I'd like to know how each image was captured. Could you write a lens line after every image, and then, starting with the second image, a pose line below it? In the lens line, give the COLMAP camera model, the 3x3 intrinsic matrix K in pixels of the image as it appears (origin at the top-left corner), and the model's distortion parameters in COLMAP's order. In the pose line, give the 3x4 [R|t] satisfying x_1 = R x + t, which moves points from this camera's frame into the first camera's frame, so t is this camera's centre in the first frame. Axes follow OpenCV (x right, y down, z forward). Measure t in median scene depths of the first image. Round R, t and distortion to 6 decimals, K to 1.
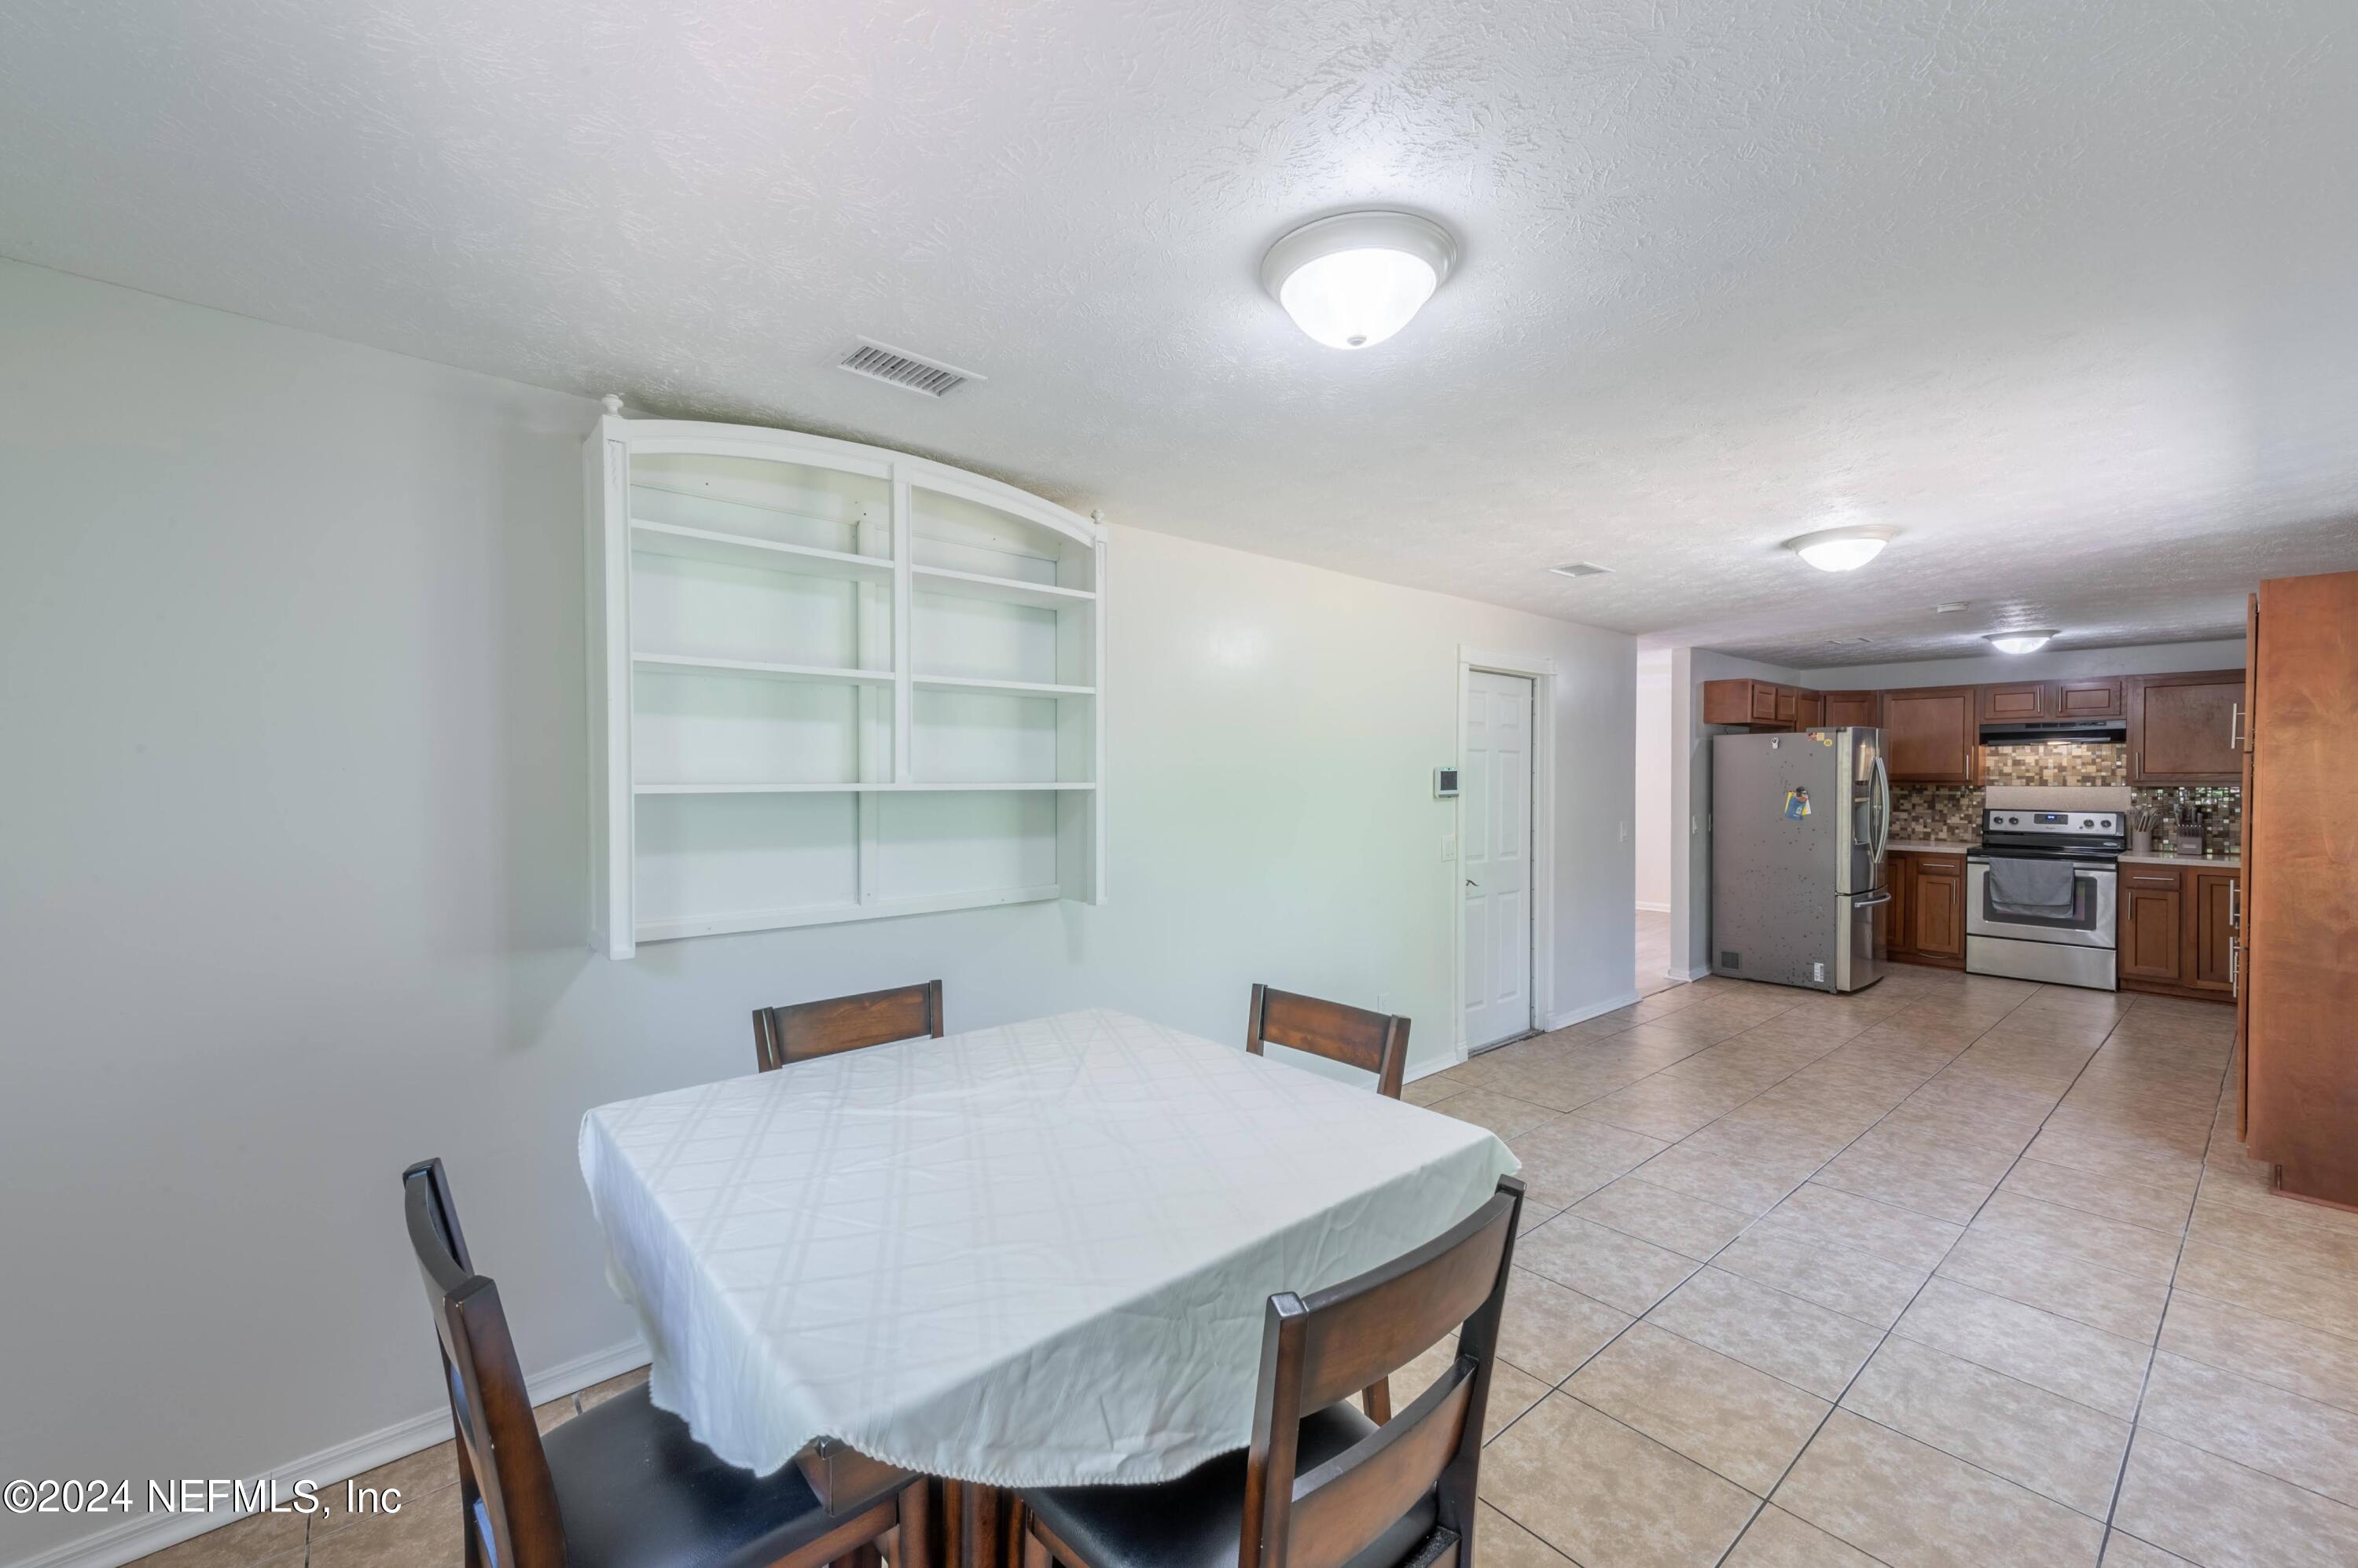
lens RADIAL K [[963.4, 0, 1177.4], [0, 963.4, 780.4], [0, 0, 1]] dist [-0.001043, -0.000123]
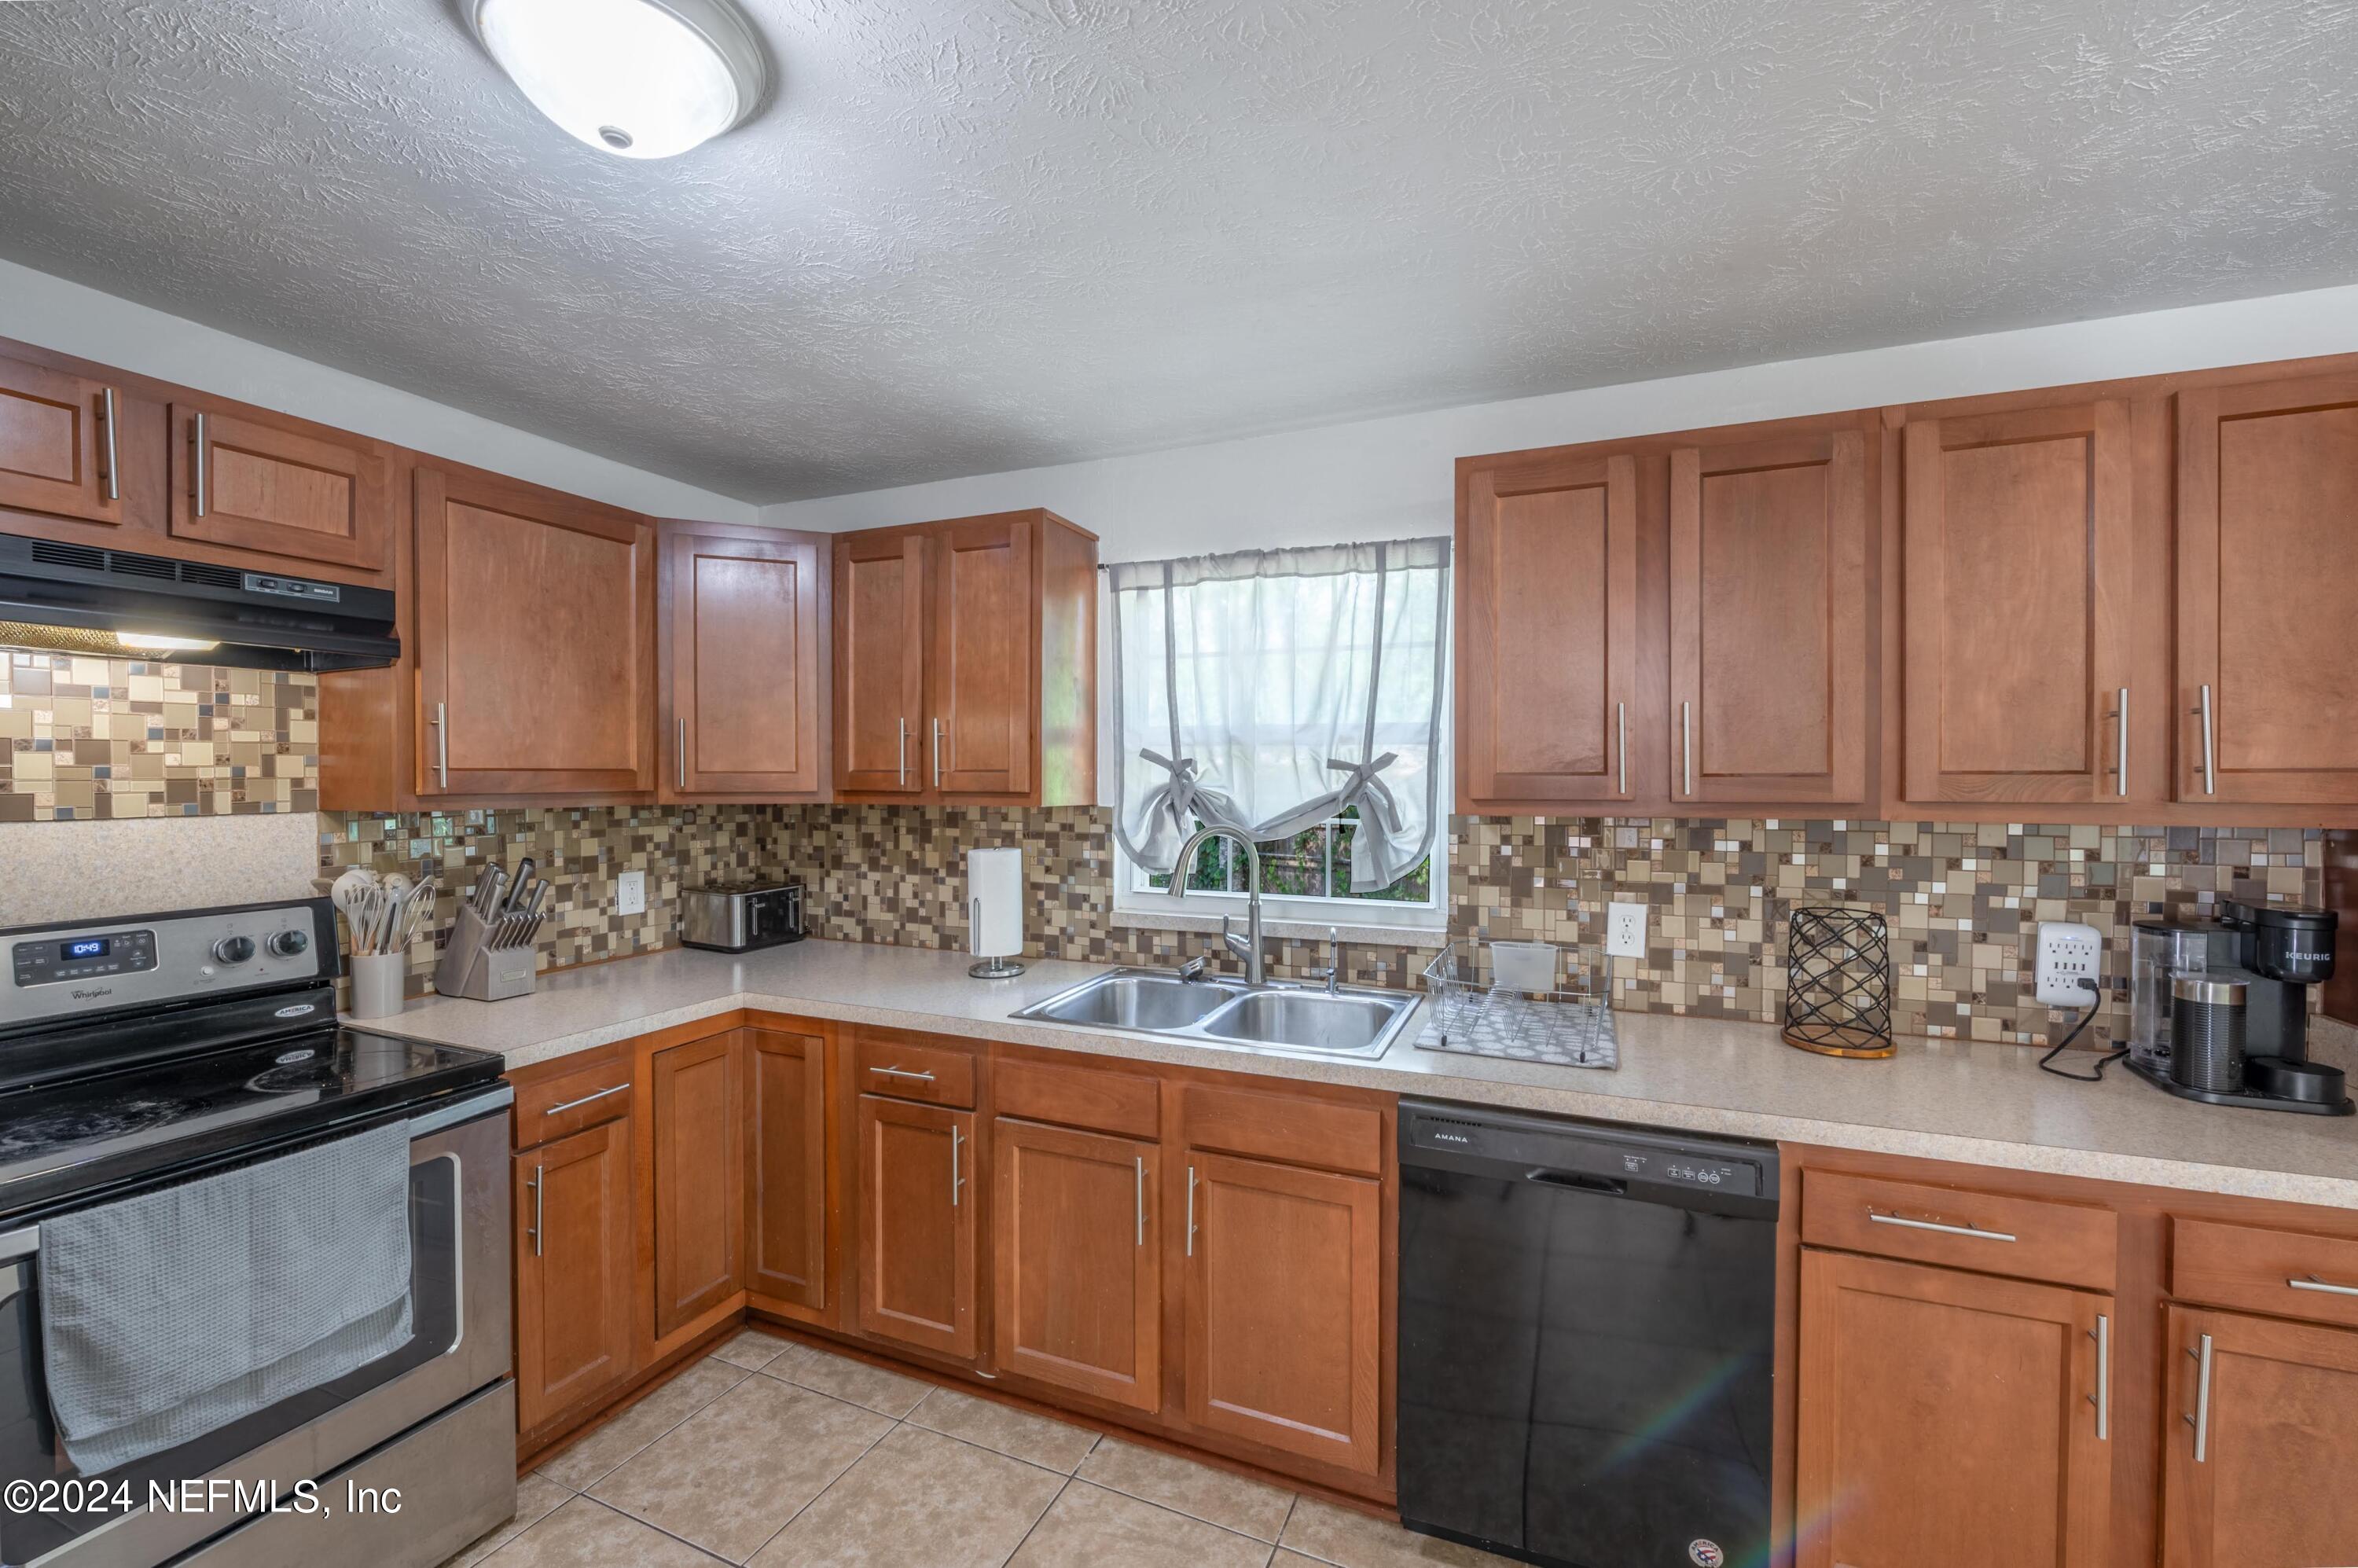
lens RADIAL K [[963.4, 0, 1180.2], [0, 963.4, 779.3], [0, 0, 1]] dist [-0.001043, -0.000123]
pose [[-0.438863, -0.010179, 0.898496, 0.575877], [0.008847, 0.999838, 0.015648, -0.006338], [-0.898511, 0.014816, -0.438702, 0.867957]]
